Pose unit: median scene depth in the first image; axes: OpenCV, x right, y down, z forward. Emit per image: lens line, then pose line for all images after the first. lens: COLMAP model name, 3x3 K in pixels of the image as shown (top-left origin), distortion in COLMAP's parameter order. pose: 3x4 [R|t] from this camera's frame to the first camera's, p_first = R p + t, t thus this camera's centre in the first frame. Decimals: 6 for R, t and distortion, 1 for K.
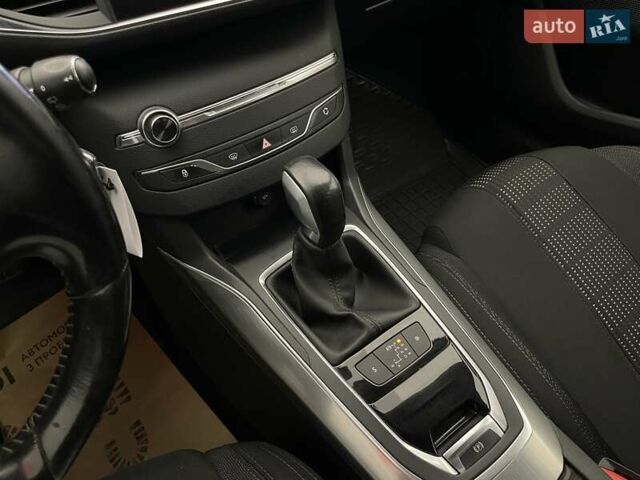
lens RADIAL K [[479.5, 0, 316.2], [0, 479.5, 236.4], [0, 0, 1]] dist [0.078208, -0.115302]
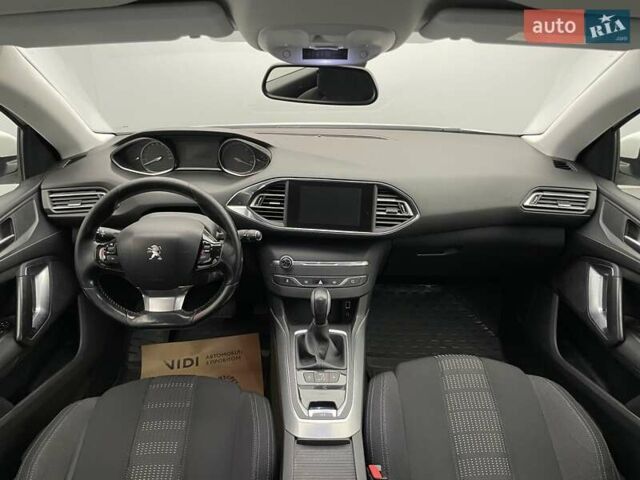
lens RADIAL K [[479.5, 0, 316.2], [0, 479.5, 236.4], [0, 0, 1]] dist [0.078208, -0.115302]
pose [[0.812812, 0.274976, -0.513542, 1.069145], [-0.460135, 0.843687, -0.276530, 0.298355], [0.357230, 0.461065, 0.812284, -1.119471]]
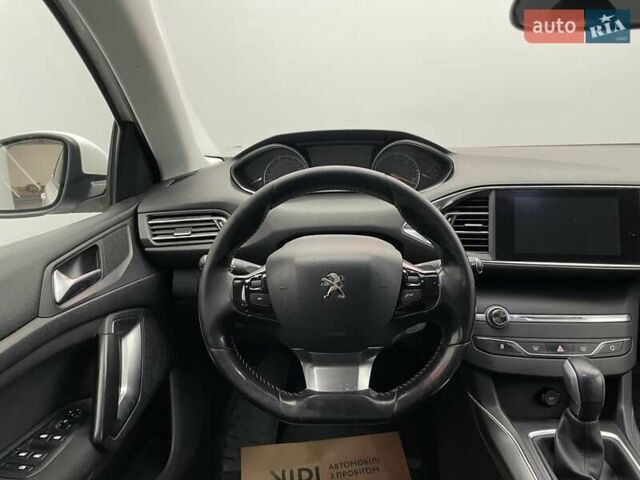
lens RADIAL K [[479.5, 0, 316.2], [0, 479.5, 236.4], [0, 0, 1]] dist [0.078208, -0.115302]
pose [[0.766749, 0.161670, -0.621256, 0.198851], [-0.478465, 0.789126, -0.385163, 0.484164], [0.427981, 0.592573, 0.682415, -0.594290]]
